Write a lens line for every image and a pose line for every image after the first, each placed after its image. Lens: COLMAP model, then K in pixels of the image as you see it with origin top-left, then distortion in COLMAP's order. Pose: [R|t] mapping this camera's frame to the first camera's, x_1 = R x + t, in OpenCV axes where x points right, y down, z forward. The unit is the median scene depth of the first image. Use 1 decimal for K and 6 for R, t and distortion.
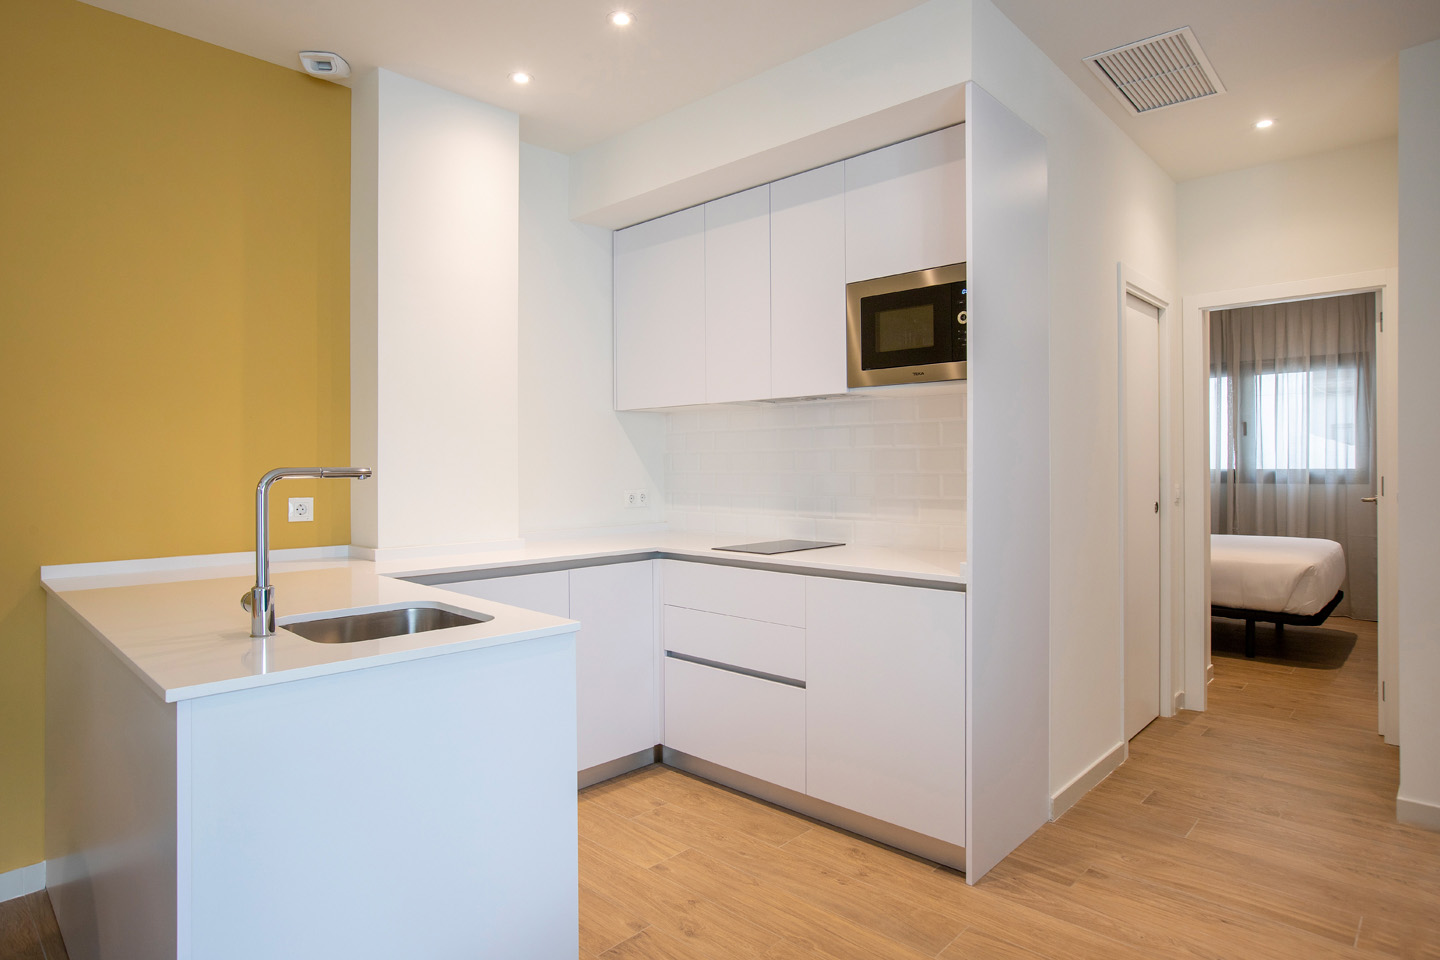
lens RADIAL K [[786.0, 0, 723.5], [0, 786.0, 473.5], [0, 0, 1]] dist [-0.010438, 0.002368]
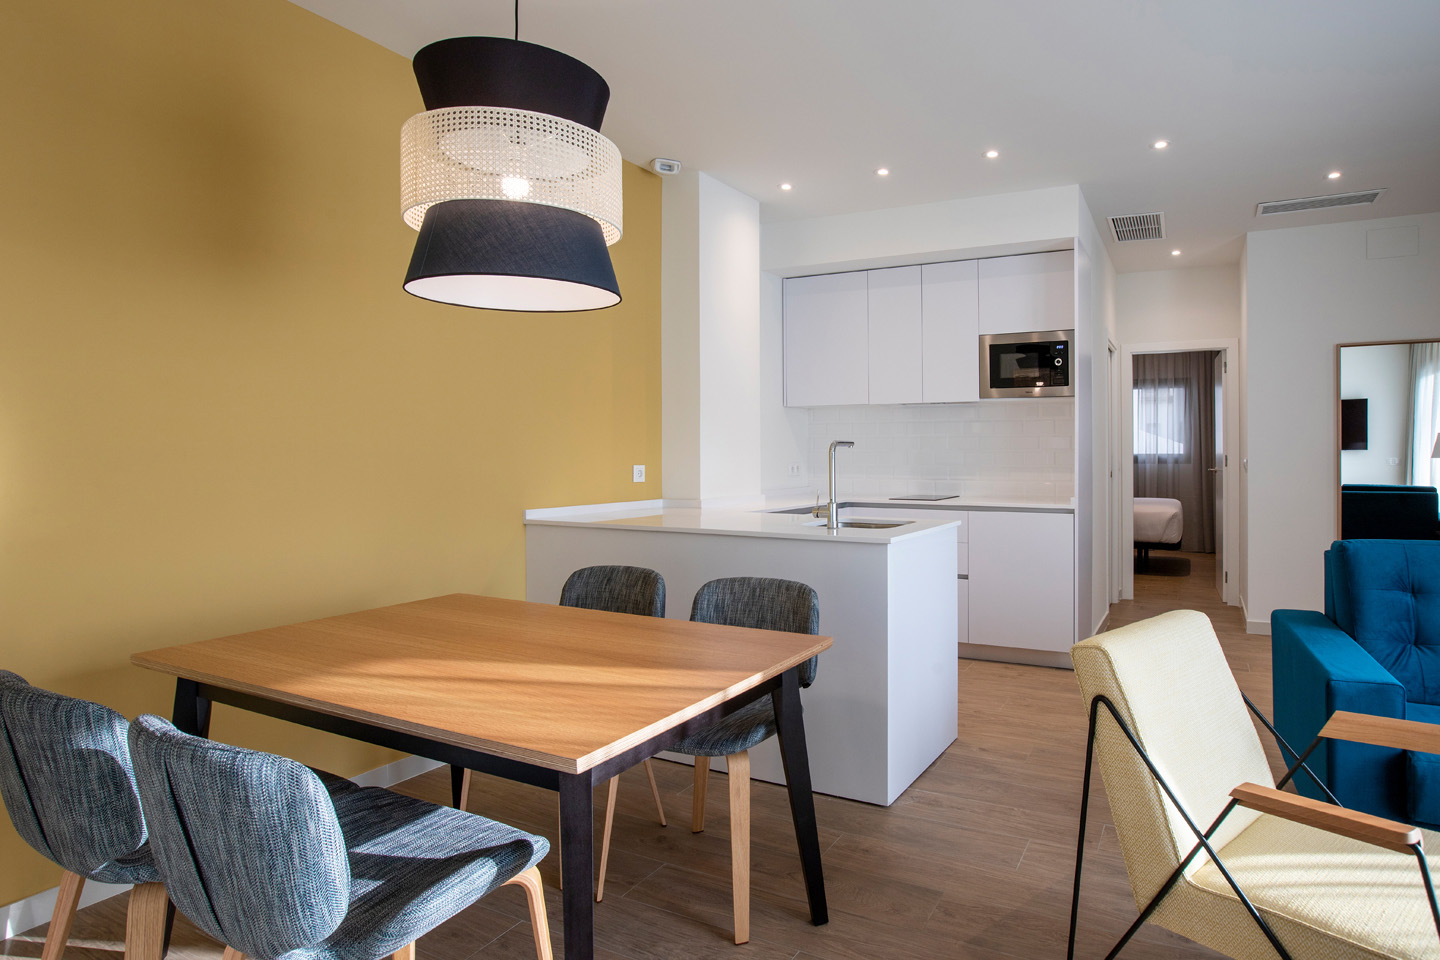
lens RADIAL K [[786.8, 0, 807.7], [0, 786.8, 464.3], [0, 0, 1]] dist [-0.041916, -0.000152]
pose [[0.954132, 0.001019, 0.299384, -0.625861], [-0.001414, 0.999998, 0.001105, 0.025213], [-0.299382, -0.001478, 0.954132, -0.419125]]
